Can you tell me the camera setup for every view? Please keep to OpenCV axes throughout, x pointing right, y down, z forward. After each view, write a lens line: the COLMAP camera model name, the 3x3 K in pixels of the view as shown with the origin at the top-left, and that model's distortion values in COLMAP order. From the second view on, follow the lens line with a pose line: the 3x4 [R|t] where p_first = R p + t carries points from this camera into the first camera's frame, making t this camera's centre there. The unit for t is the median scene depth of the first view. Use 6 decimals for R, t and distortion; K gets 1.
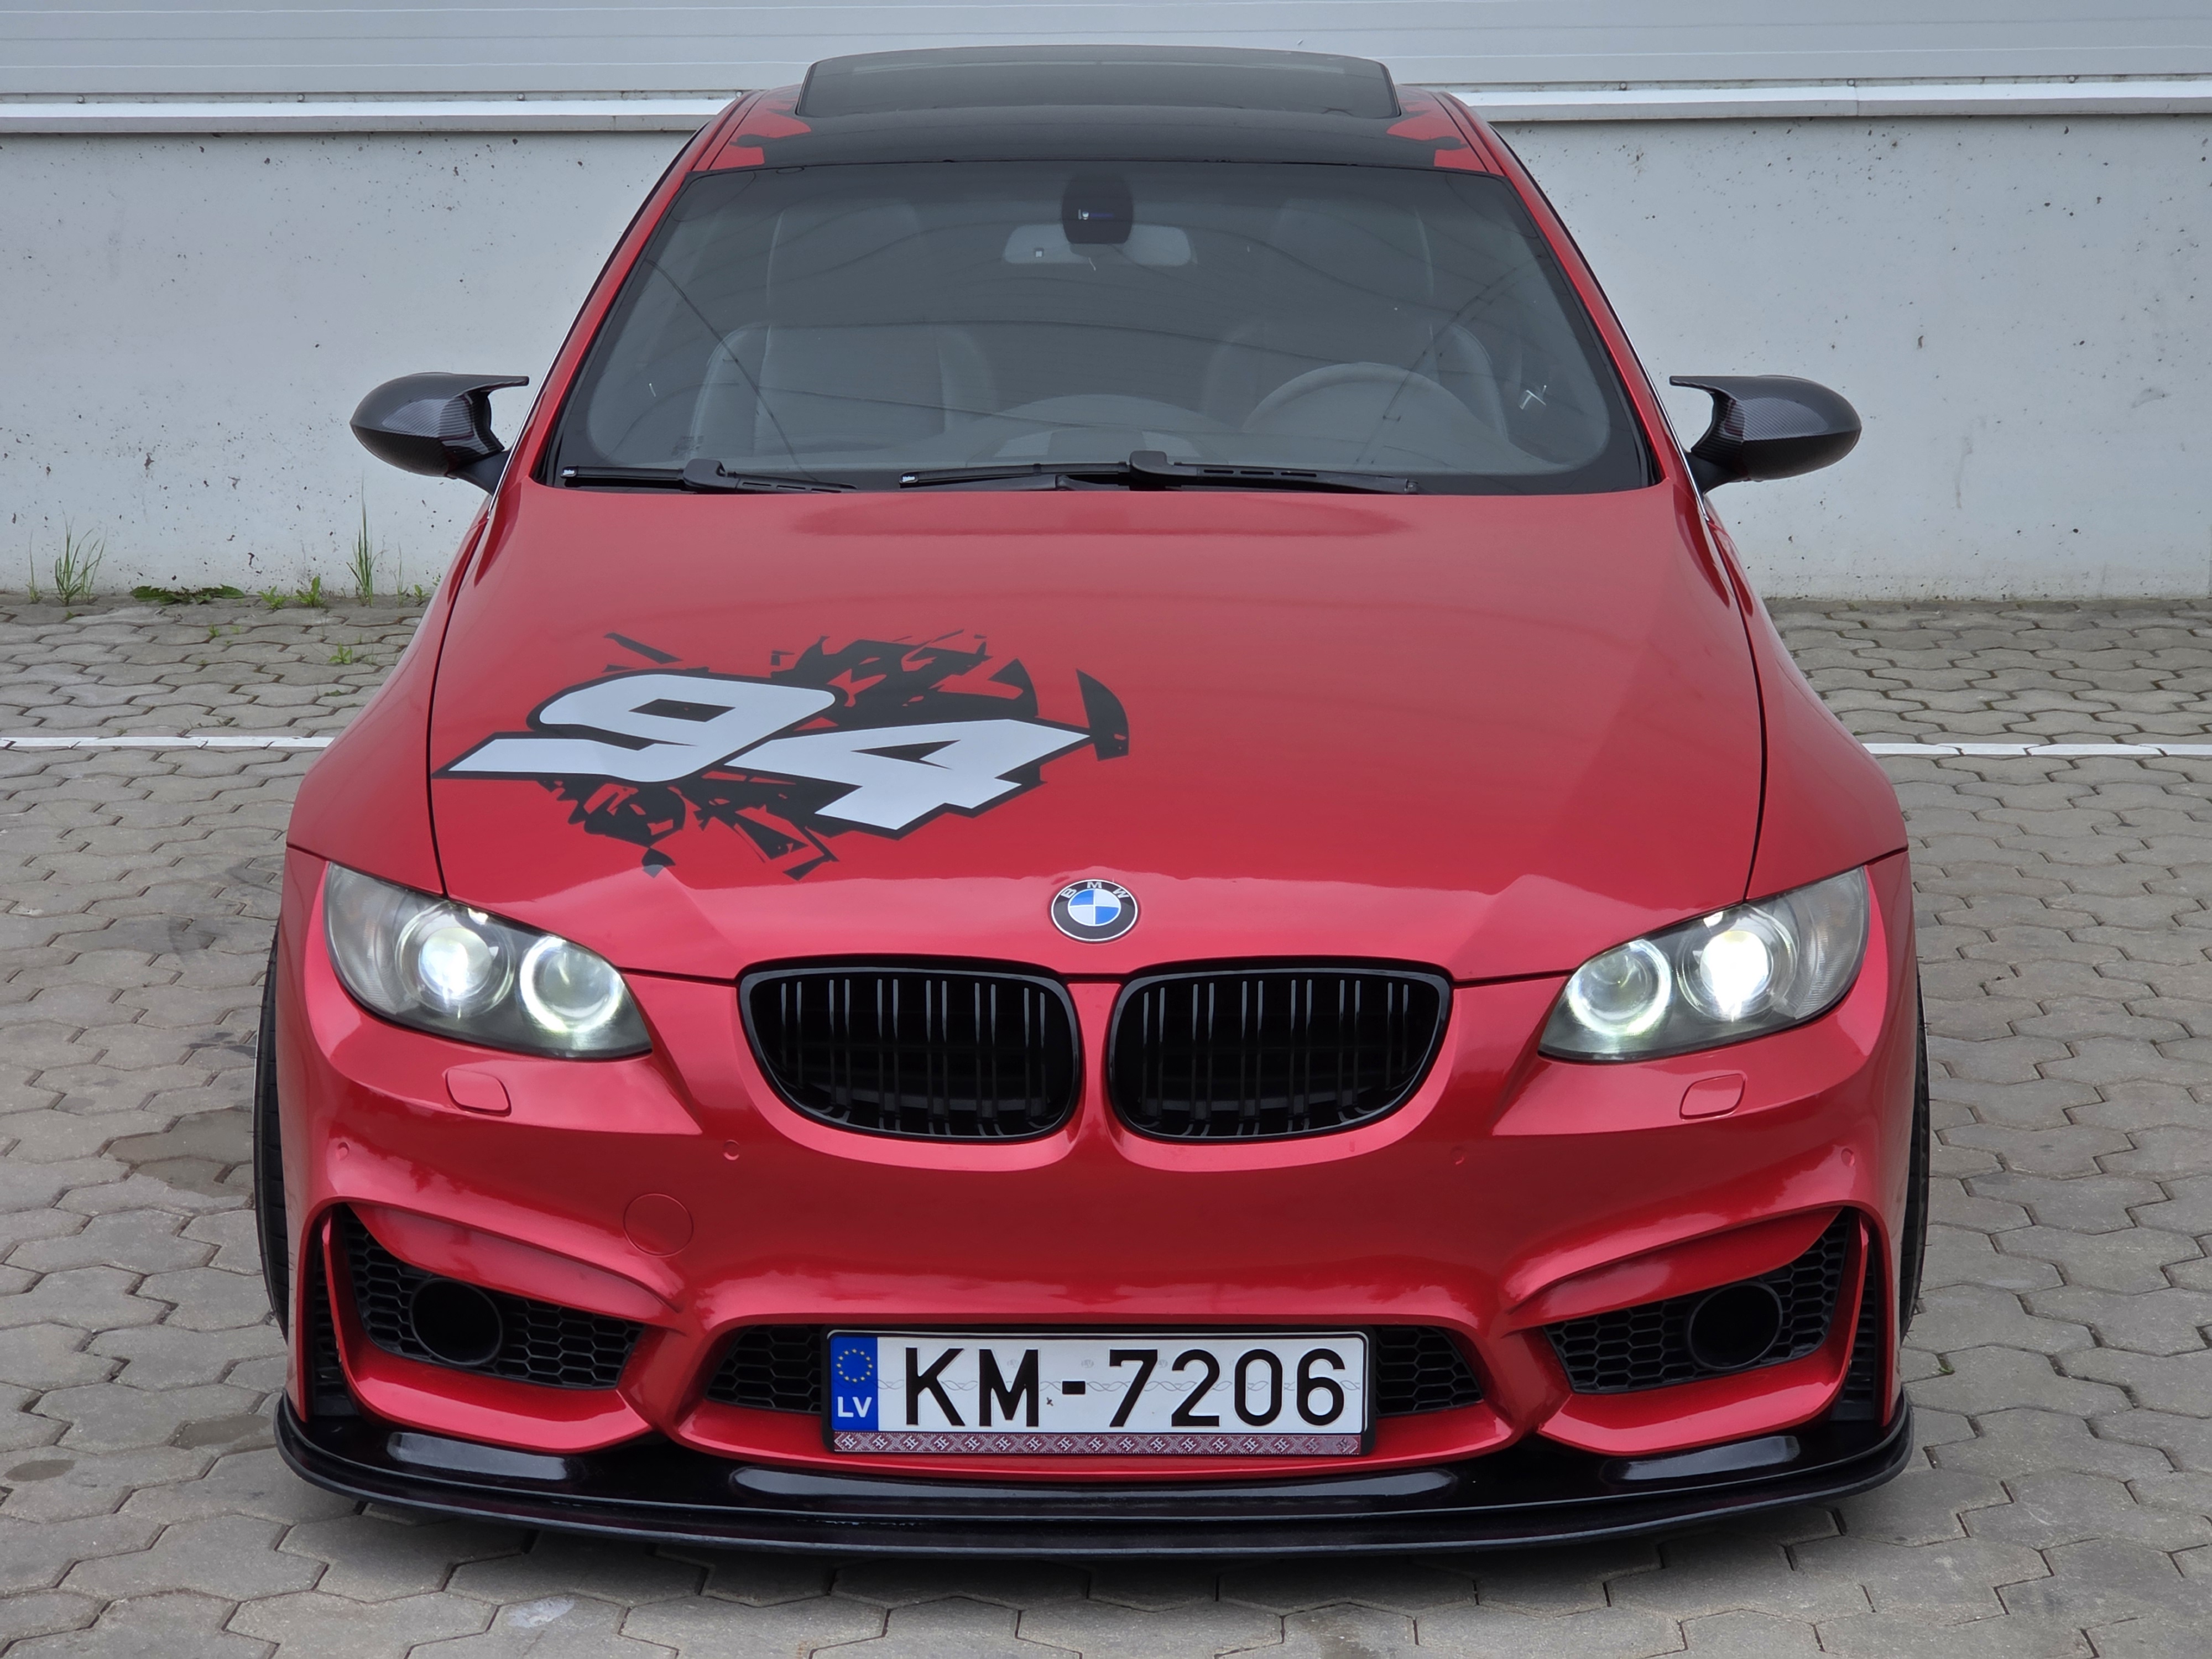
lens RADIAL K [[4308.0, 0, 1100.7], [0, 4308.0, 688.1], [0, 0, 1]] dist [-0.858472, 9.223396]
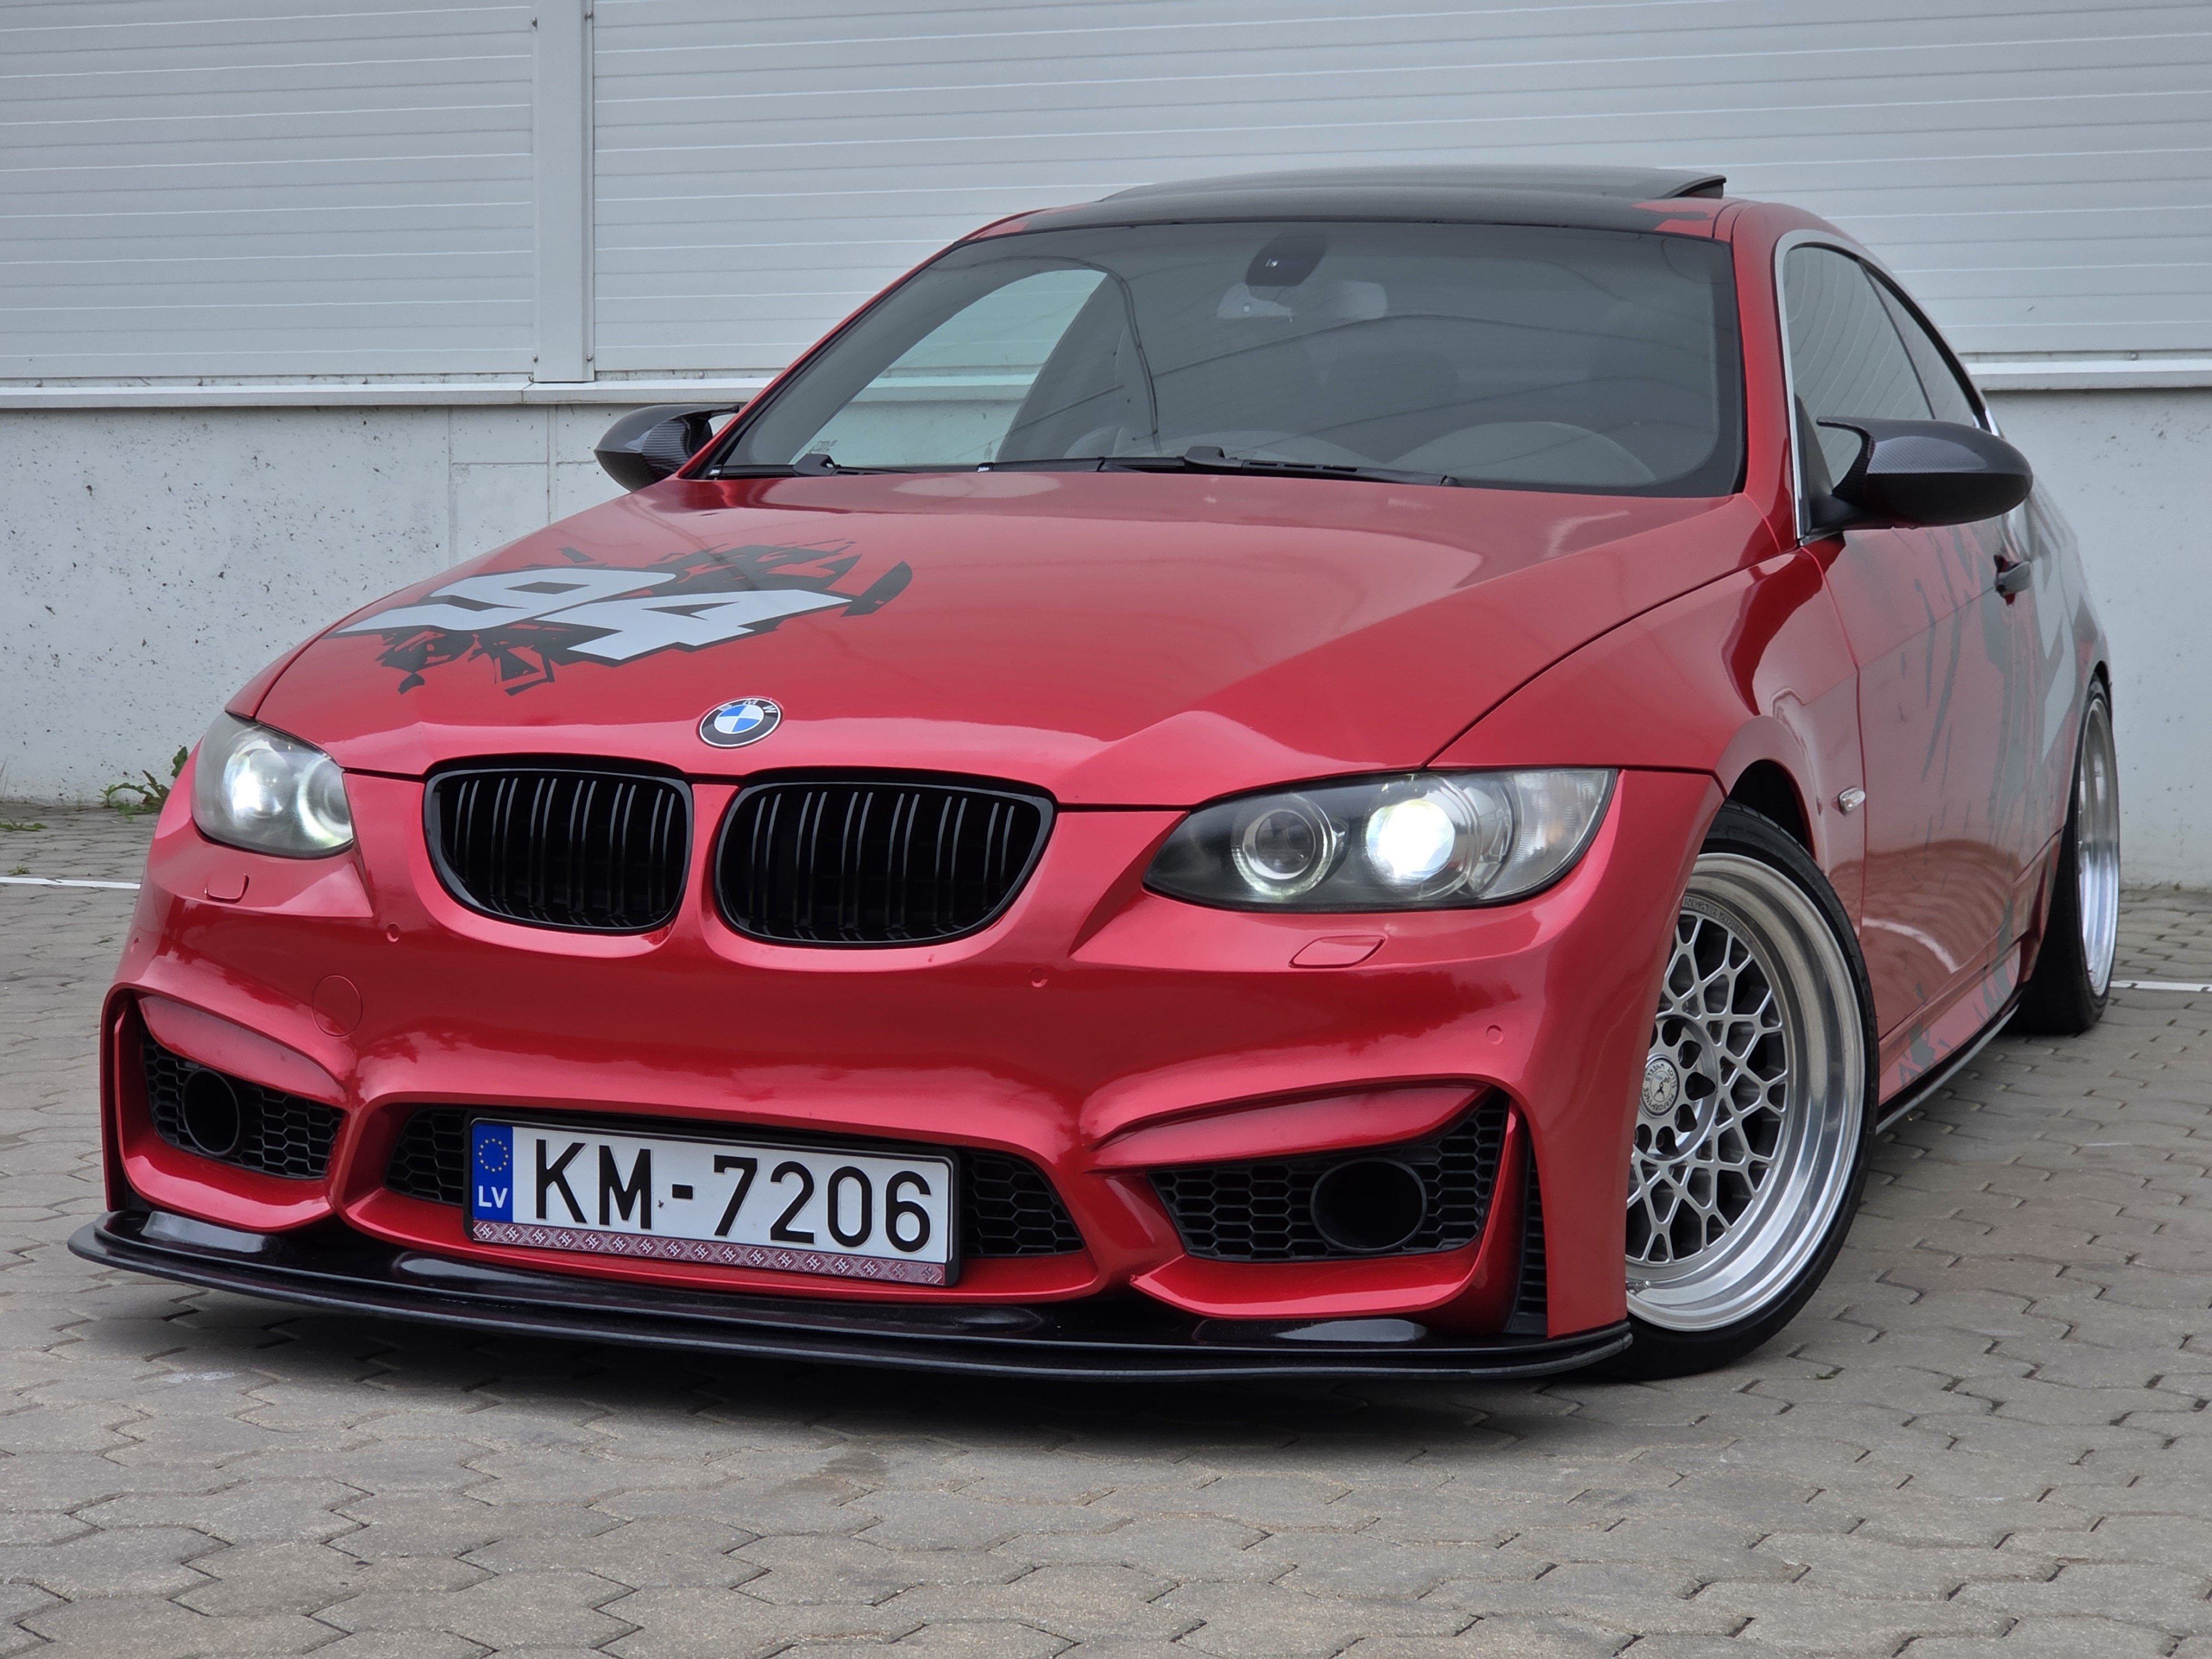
lens RADIAL K [[4296.0, 0, 1142.3], [0, 4296.0, 770.4], [0, 0, 1]] dist [-0.575059, 6.433562]
pose [[0.941192, 0.037668, -0.335765, 0.434298], [-0.074047, 0.992603, -0.096207, 0.154551], [0.329657, 0.115412, 0.937020, 0.070932]]
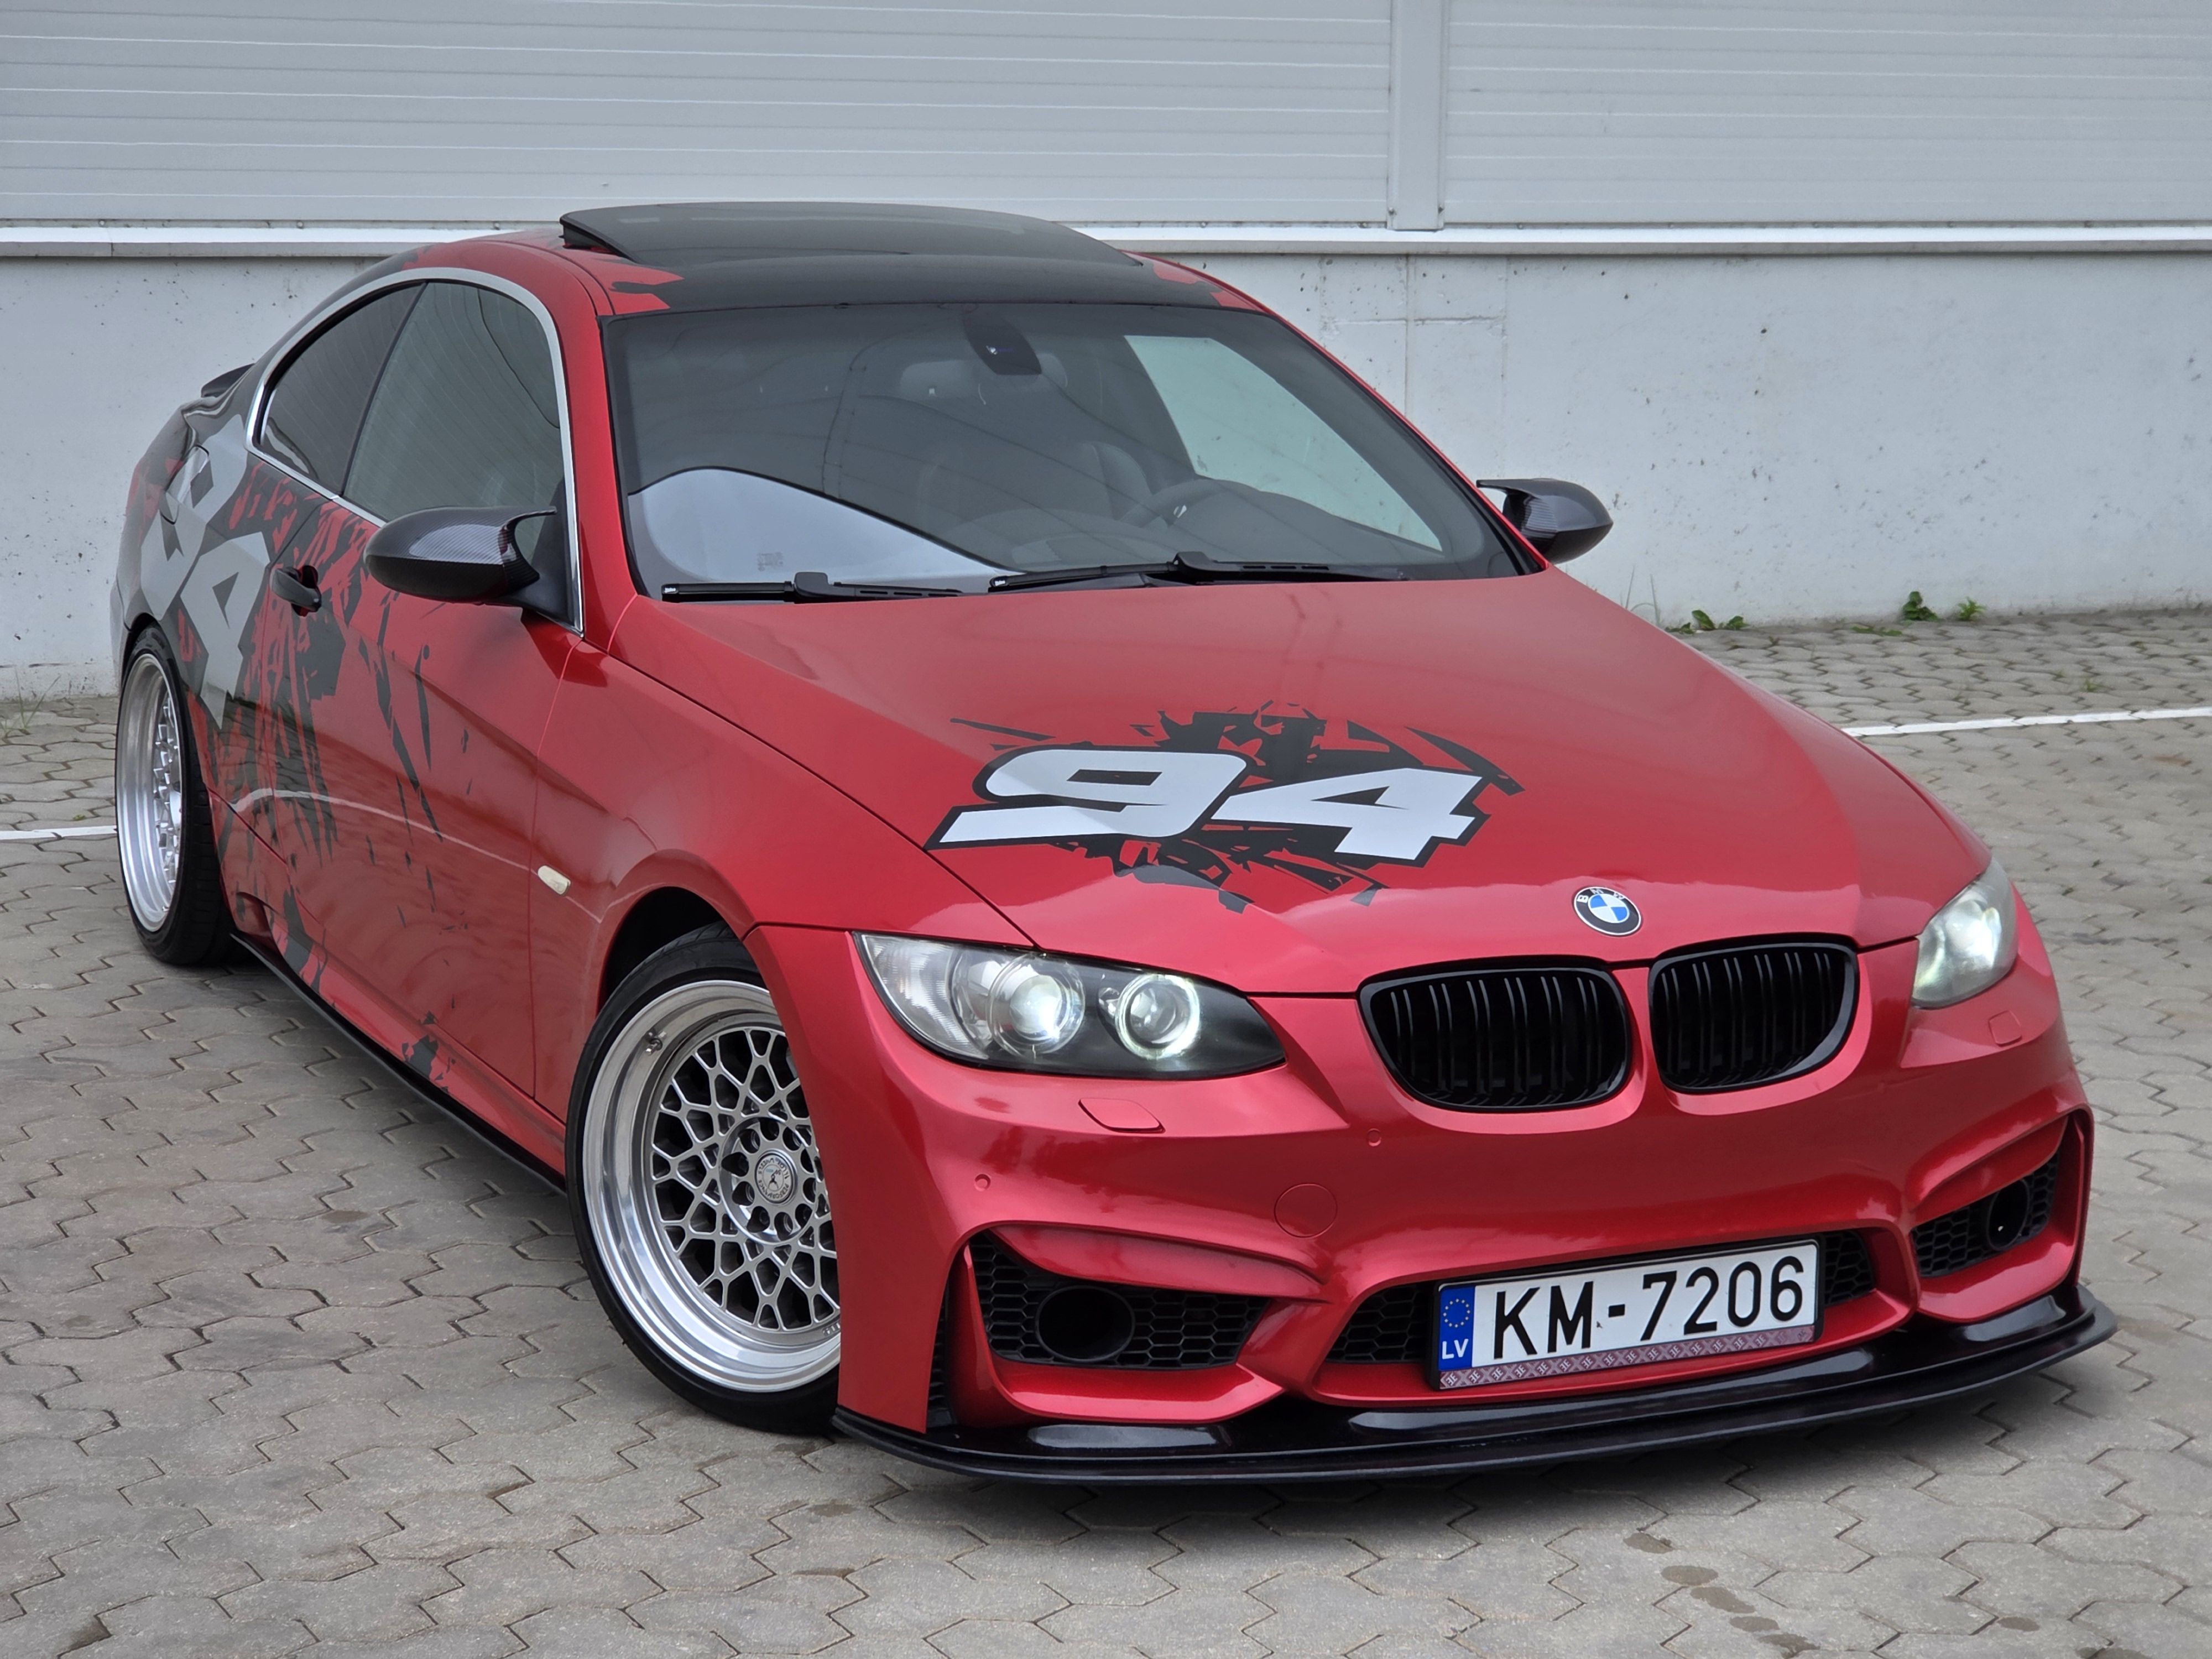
lens RADIAL K [[4324.9, 0, 1160.6], [0, 4324.9, 712.3], [0, 0, 1]] dist [-0.533517, 5.235536]
pose [[0.900384, -0.045440, 0.432718, -0.637829], [0.059128, 0.998084, -0.018221, 0.010372], [-0.431061, 0.041992, 0.901345, -0.042679]]
